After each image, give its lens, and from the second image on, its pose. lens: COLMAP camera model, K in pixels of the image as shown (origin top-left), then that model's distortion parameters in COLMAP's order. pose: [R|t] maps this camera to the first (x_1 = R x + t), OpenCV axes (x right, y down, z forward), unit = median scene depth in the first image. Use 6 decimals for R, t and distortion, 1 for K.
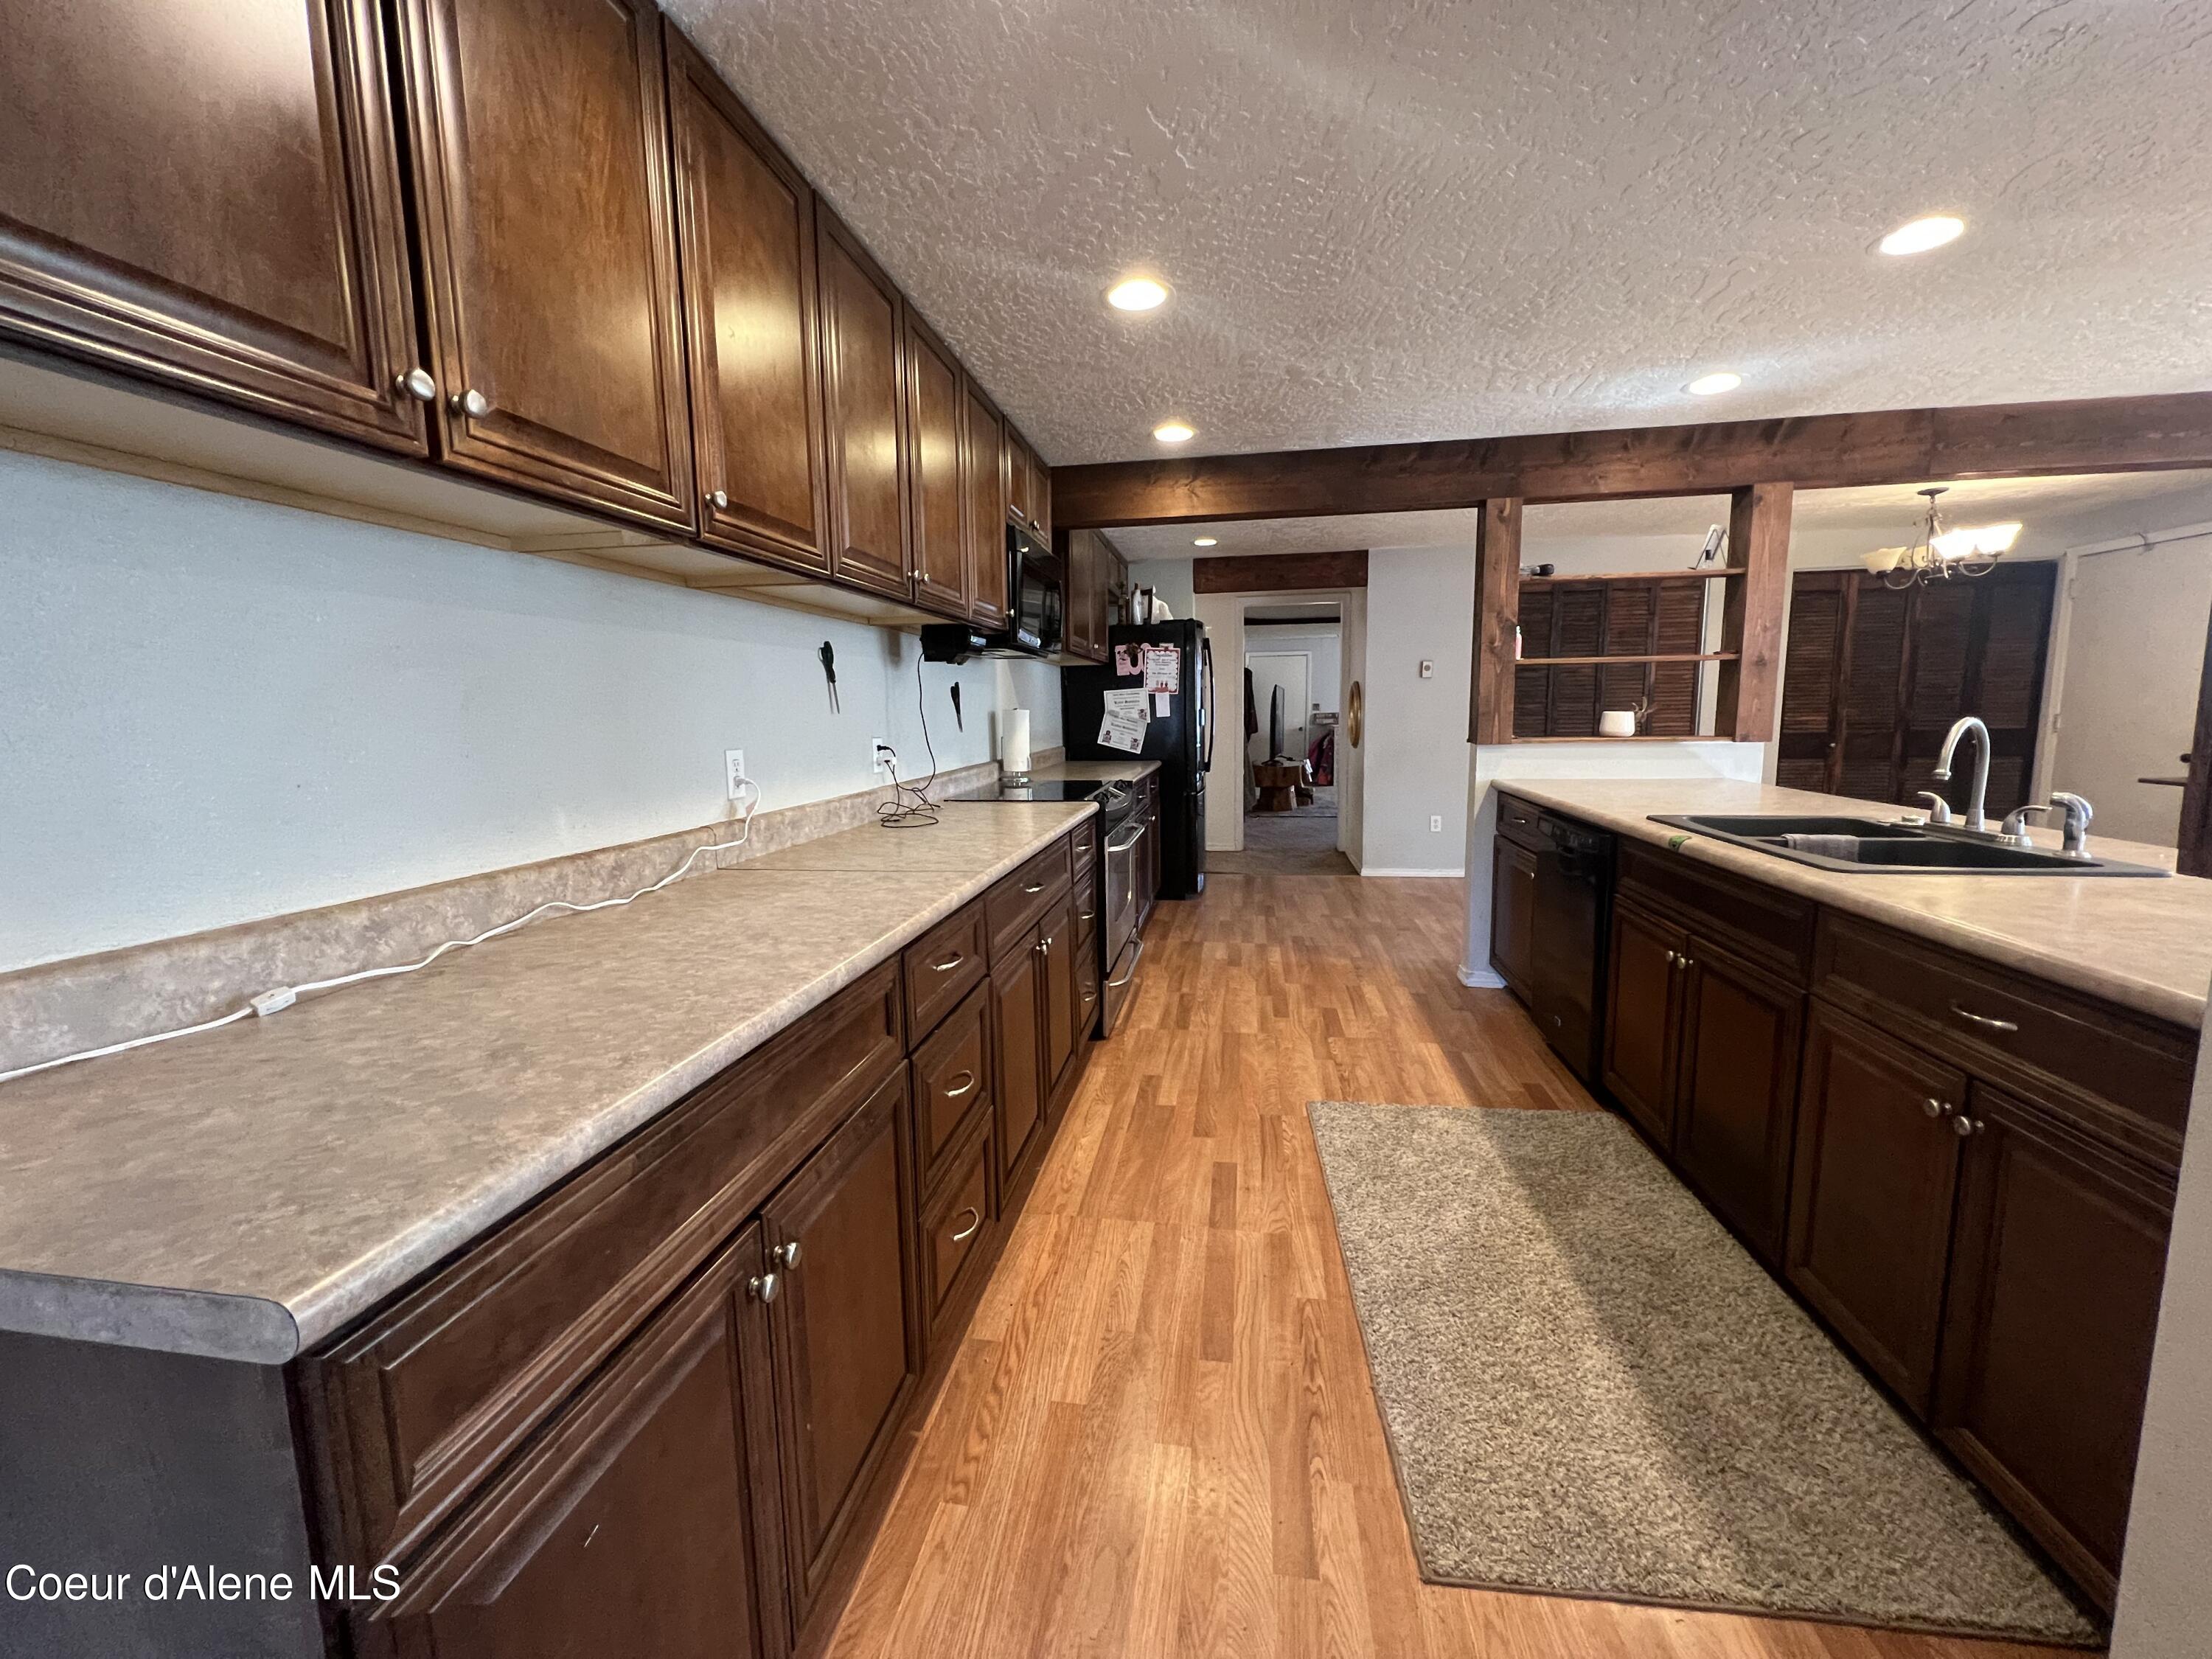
lens RADIAL K [[894.5, 0, 1108.6], [0, 894.5, 826.3], [0, 0, 1]] dist [0.000397, -0.000096]
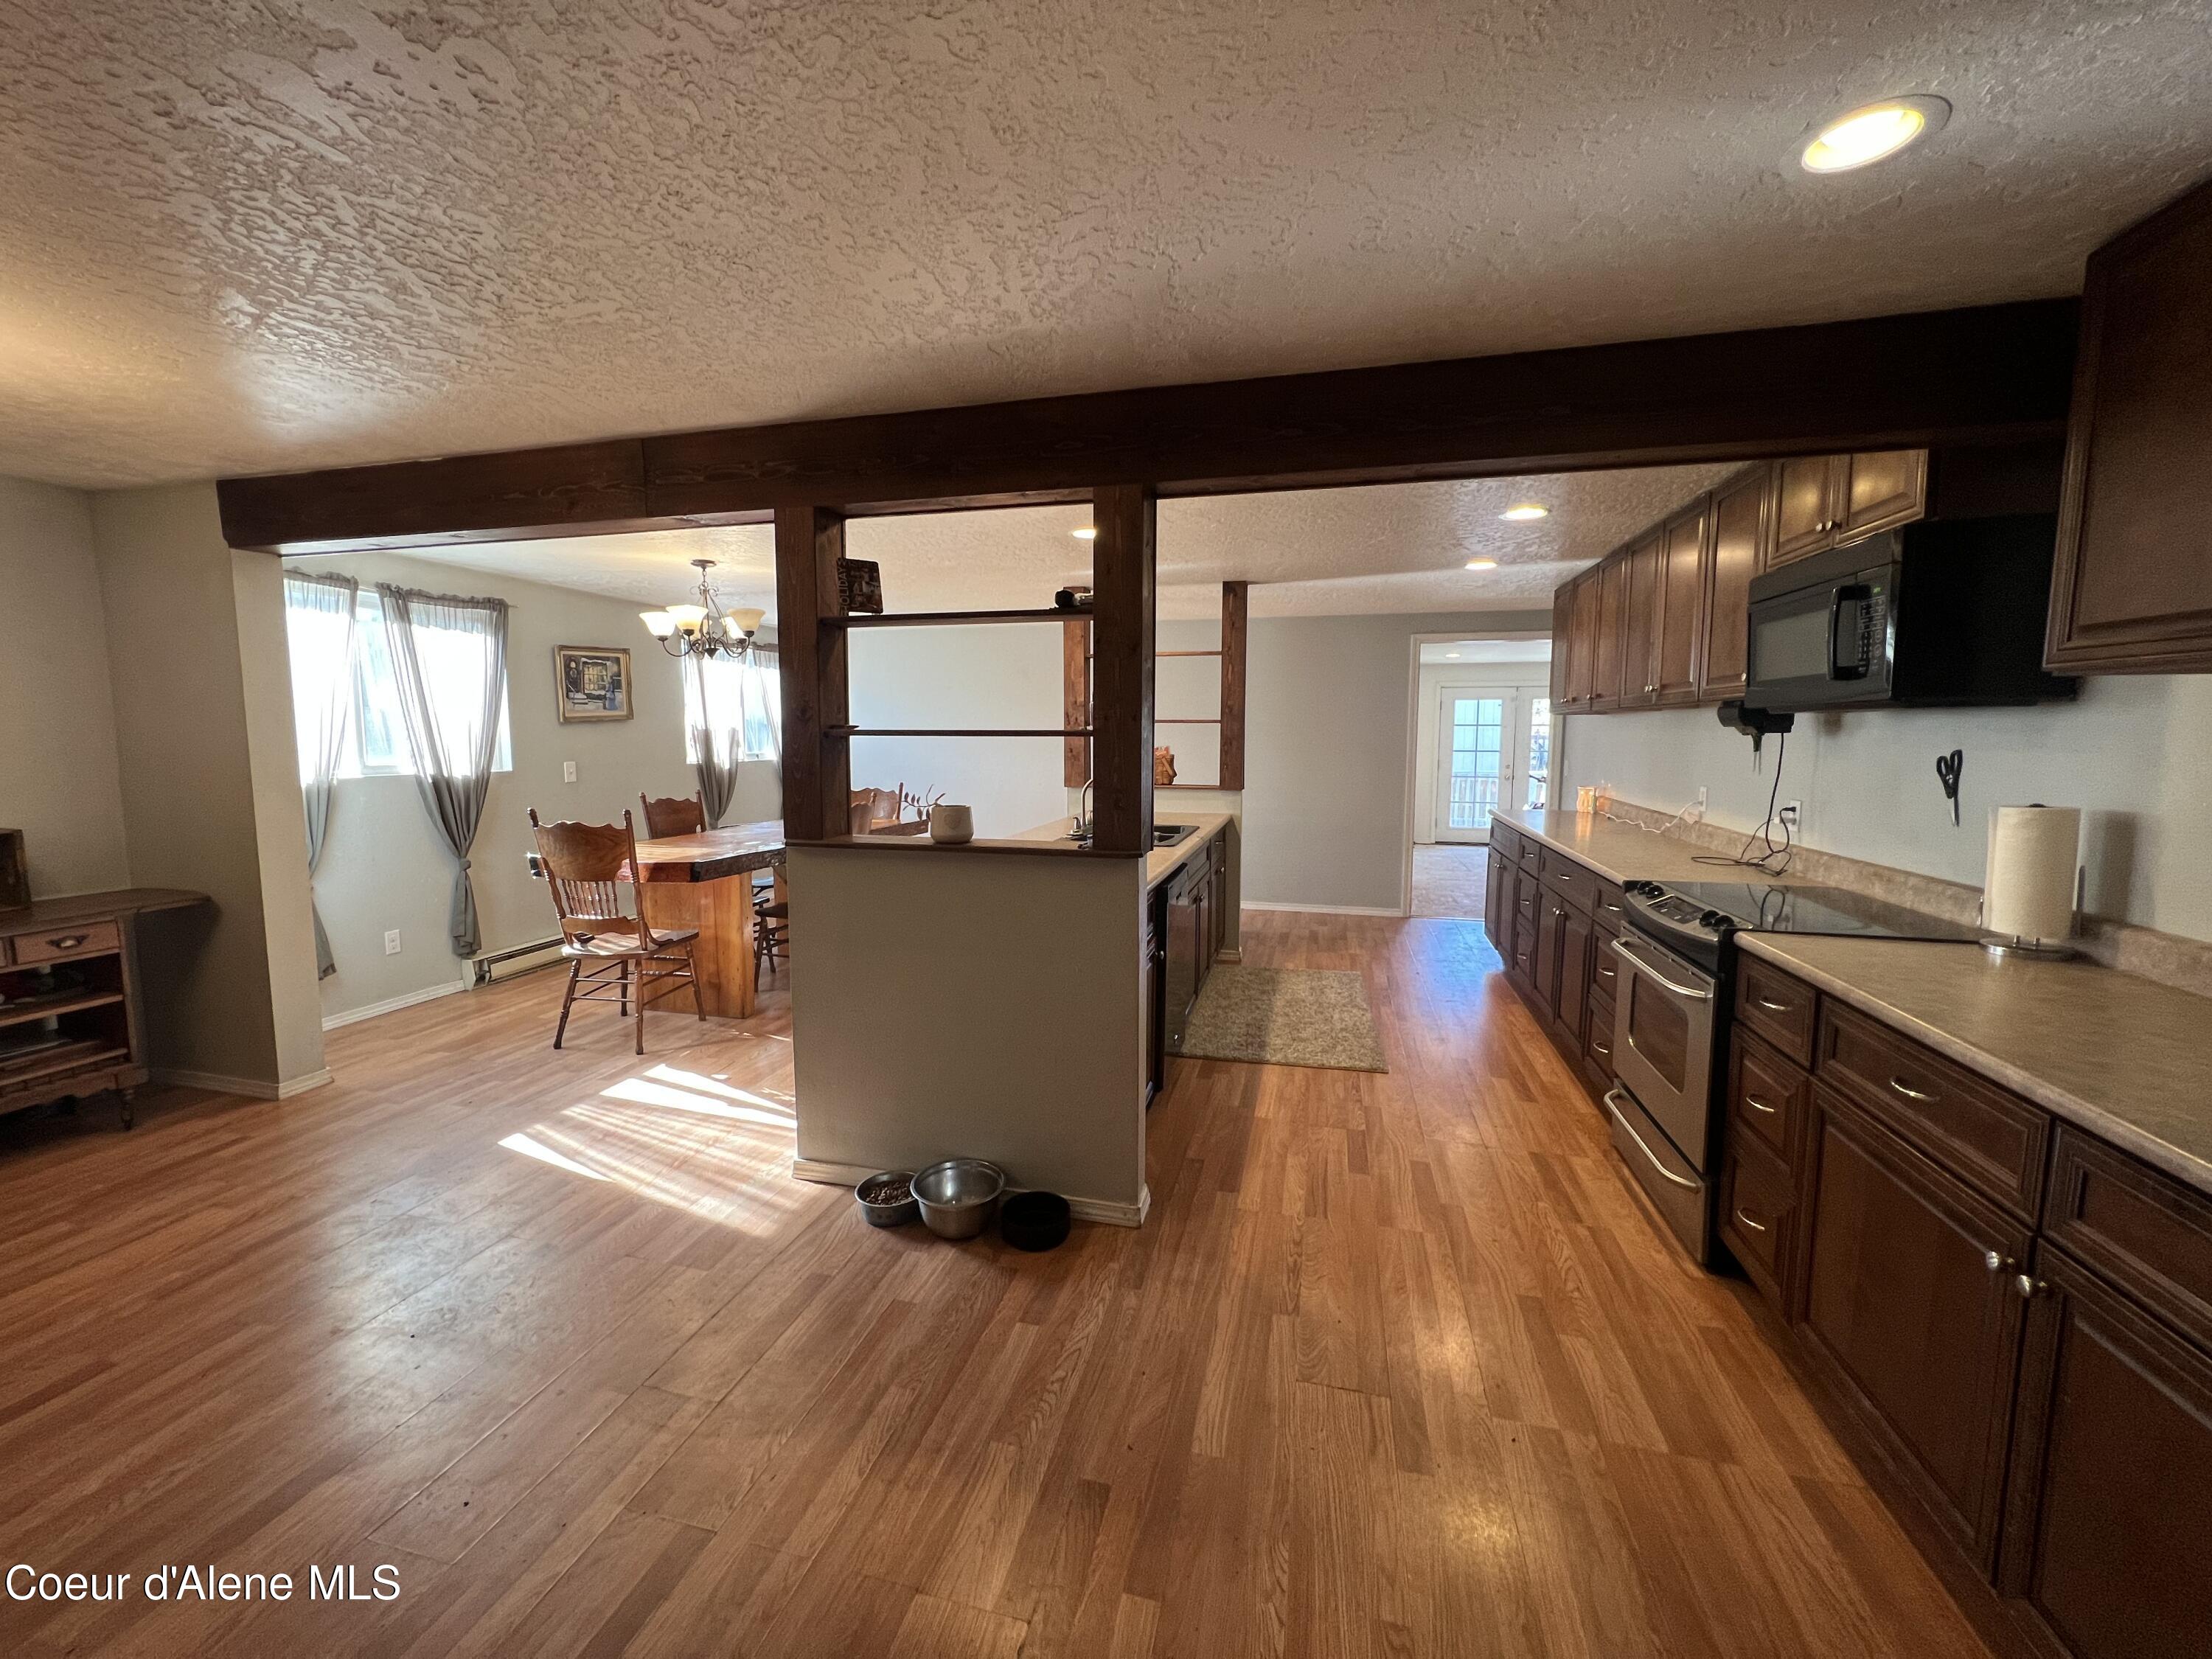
lens RADIAL K [[890.3, 0, 1101.7], [0, 890.3, 823.3], [0, 0, 1]] dist [0.000454, 0.000032]
pose [[-0.995408, 0.002540, 0.095687, 0.399642], [0.024832, 0.972276, 0.232514, -0.281686], [-0.092444, 0.233823, -0.967875, 1.722986]]
